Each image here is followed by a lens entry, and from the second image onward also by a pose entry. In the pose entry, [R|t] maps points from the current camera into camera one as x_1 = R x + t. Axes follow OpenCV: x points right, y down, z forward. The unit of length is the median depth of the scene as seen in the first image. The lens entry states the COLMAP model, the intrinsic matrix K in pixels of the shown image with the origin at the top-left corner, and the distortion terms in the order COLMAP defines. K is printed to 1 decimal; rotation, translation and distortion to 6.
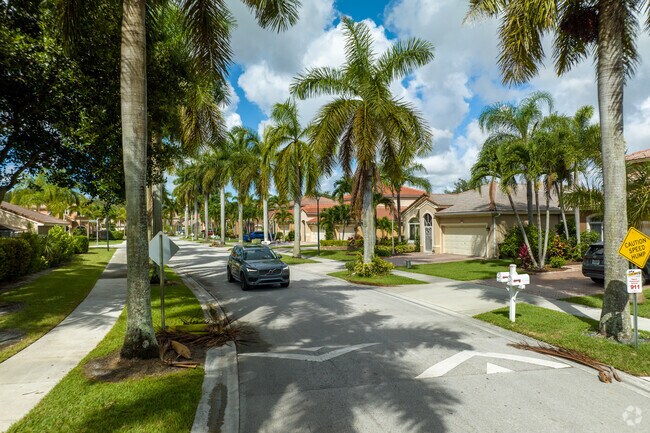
lens RADIAL K [[449.7, 0, 325.0], [0, 449.7, 216.5], [0, 0, 1]] dist [-0.000218, -0.000153]
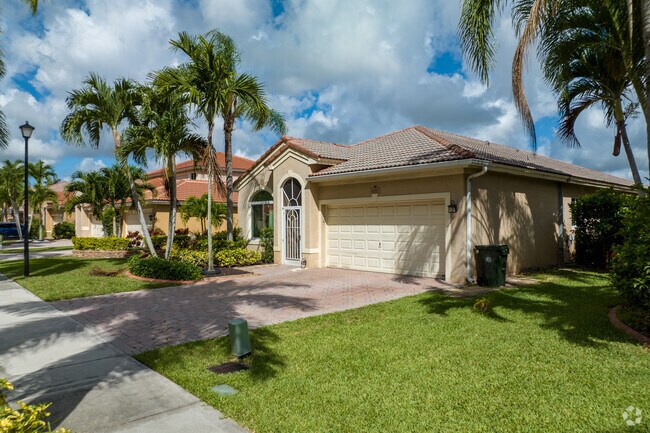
lens RADIAL K [[449.7, 0, 325.0], [0, 449.7, 216.5], [0, 0, 1]] dist [-0.000218, -0.000153]
pose [[0.942152, 0.013508, 0.334914, 0.110503], [-0.016297, 0.999852, 0.005519, 0.028564], [-0.334790, -0.010657, 0.942233, 0.568525]]
